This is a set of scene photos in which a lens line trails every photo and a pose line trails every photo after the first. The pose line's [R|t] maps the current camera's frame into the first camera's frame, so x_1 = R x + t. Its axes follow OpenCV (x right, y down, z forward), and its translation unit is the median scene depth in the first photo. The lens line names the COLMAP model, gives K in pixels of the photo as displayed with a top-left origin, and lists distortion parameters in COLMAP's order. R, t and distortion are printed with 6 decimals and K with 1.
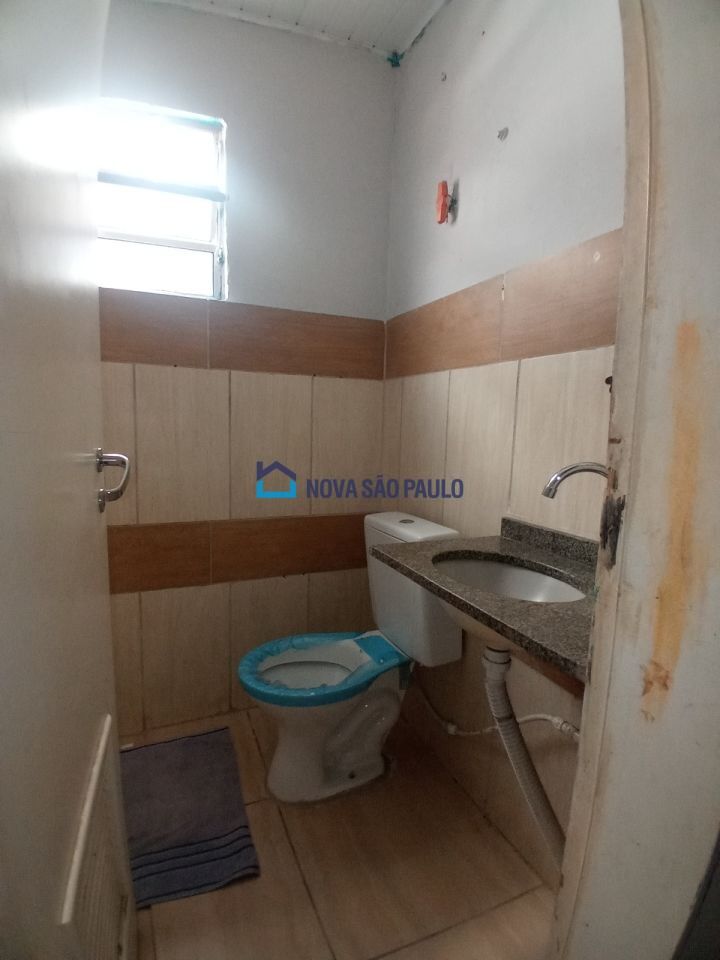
lens RADIAL K [[482.6, 0, 360.0], [0, 482.6, 480.0], [0, 0, 1]] dist [-0.000974, -0.000302]
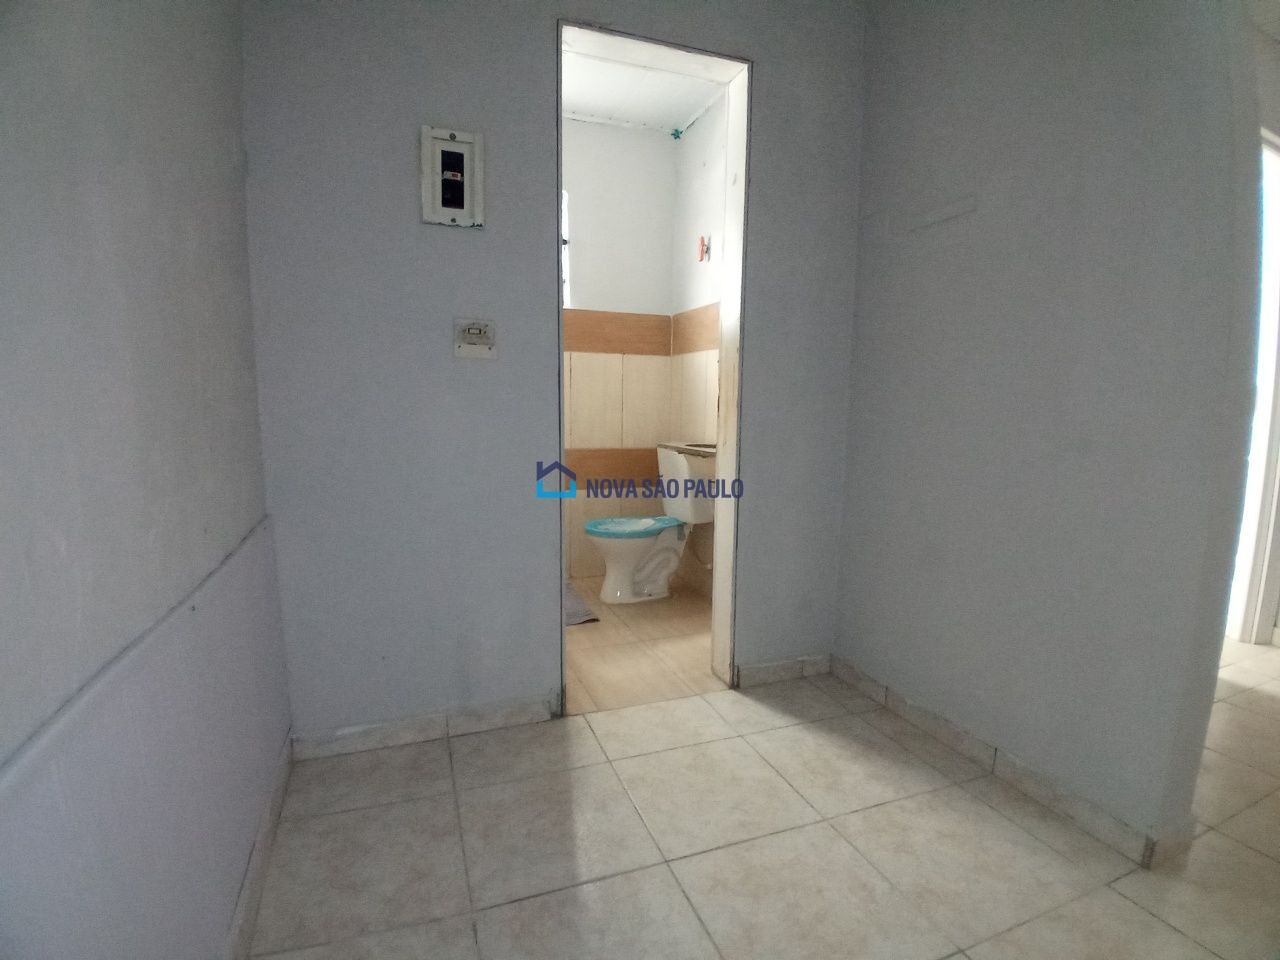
lens RADIAL K [[643.5, 0, 640.0], [0, 643.5, 480.0], [0, 0, 1]] dist [-0.000974, -0.000302]
pose [[0.998816, -0.008661, -0.047861, 0.058121], [0.008783, 0.999959, 0.002340, 0.202493], [0.047839, -0.002758, 0.998851, -1.180240]]
